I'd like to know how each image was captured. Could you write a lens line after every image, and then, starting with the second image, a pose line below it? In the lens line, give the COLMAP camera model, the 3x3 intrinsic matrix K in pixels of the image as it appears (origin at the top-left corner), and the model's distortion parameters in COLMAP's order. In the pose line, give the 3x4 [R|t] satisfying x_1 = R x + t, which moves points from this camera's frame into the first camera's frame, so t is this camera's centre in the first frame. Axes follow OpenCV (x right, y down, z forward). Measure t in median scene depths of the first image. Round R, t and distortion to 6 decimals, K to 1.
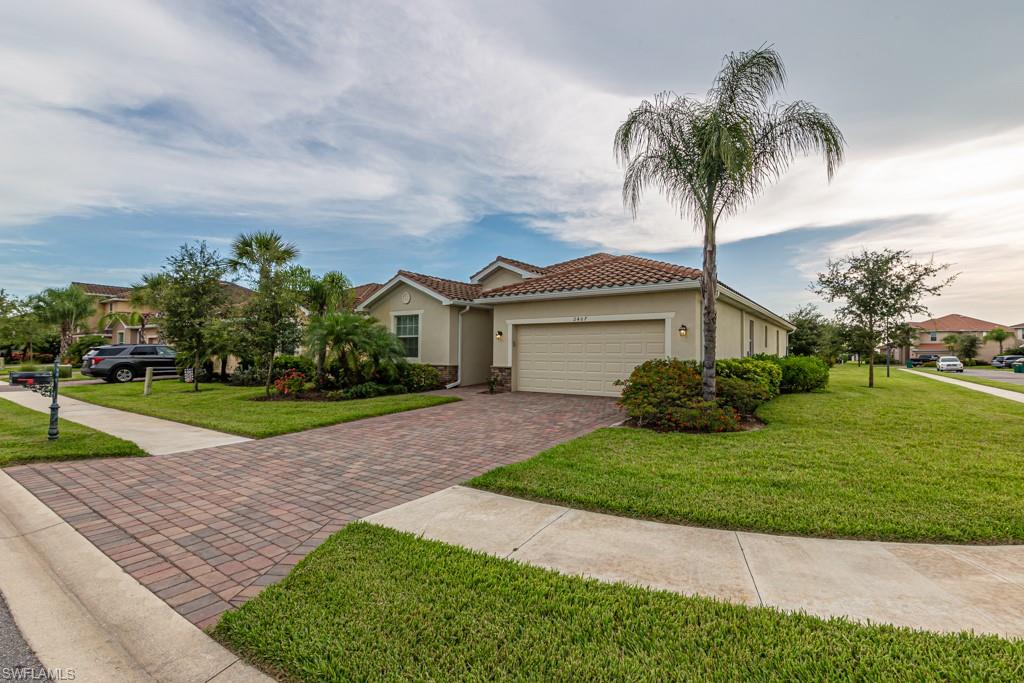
lens RADIAL K [[465.5, 0, 511.4], [0, 465.5, 348.8], [0, 0, 1]] dist [0.001978, -0.002568]
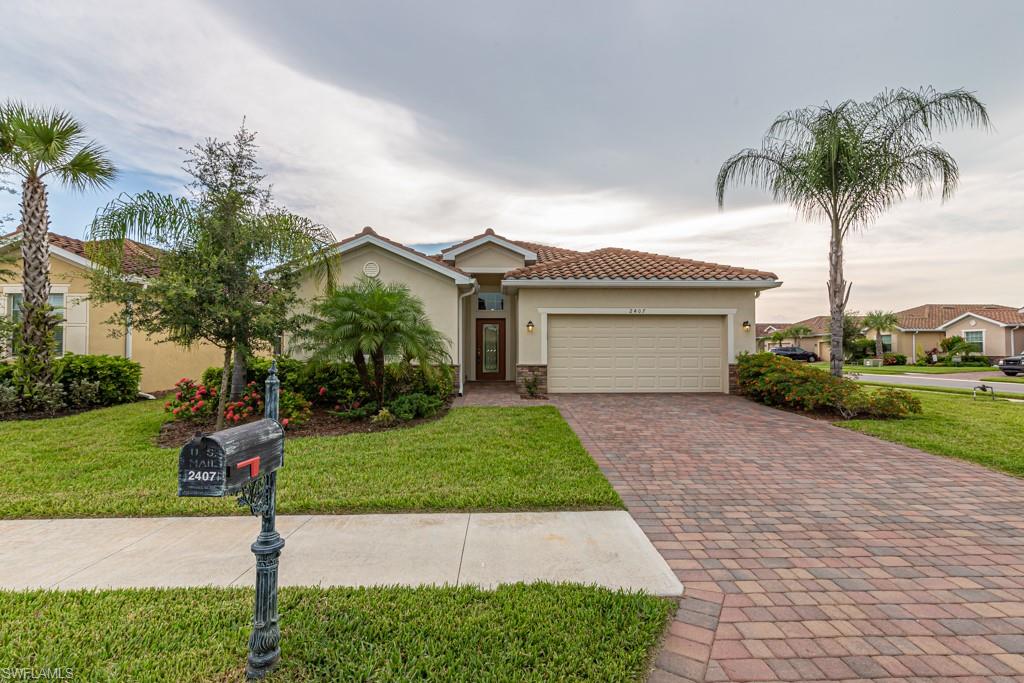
lens RADIAL K [[465.5, 0, 510.1], [0, 465.5, 339.4], [0, 0, 1]] dist [0.001978, -0.002568]
pose [[0.796780, 0.006983, 0.604229, -0.547087], [-0.002610, 0.999964, -0.008115, 0.000709], [-0.604264, 0.004889, 0.796769, 0.369460]]
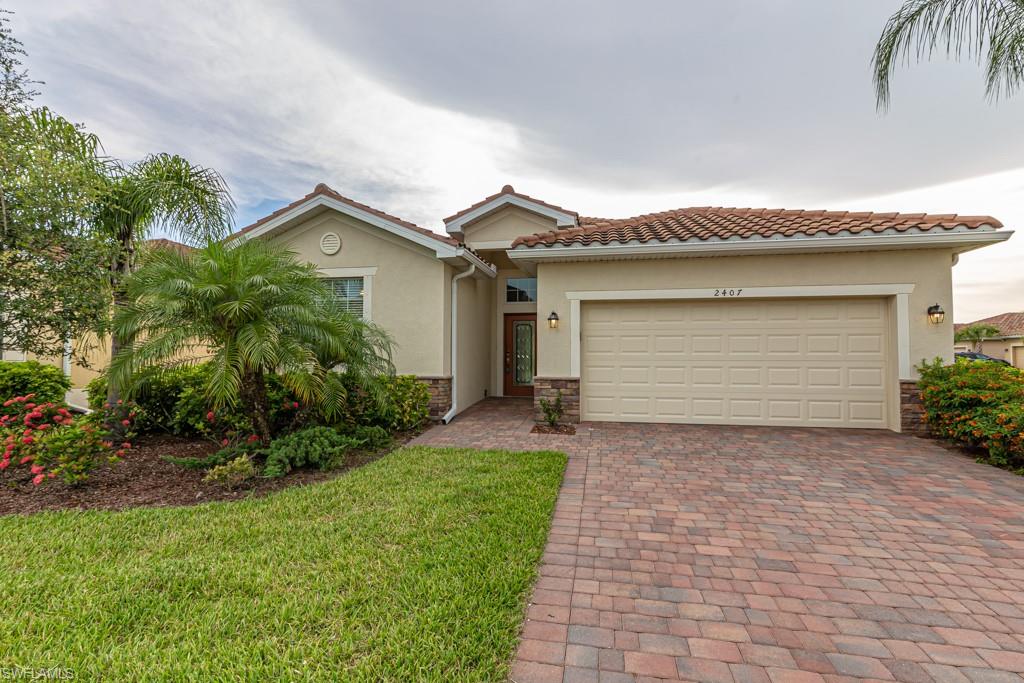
lens RADIAL K [[465.5, 0, 513.4], [0, 465.5, 344.8], [0, 0, 1]] dist [0.001978, -0.002568]
pose [[0.906072, 0.005420, 0.423089, -0.295972], [-0.000598, 0.999933, -0.011529, 0.006100], [-0.423123, 0.010193, 0.906015, 0.529843]]
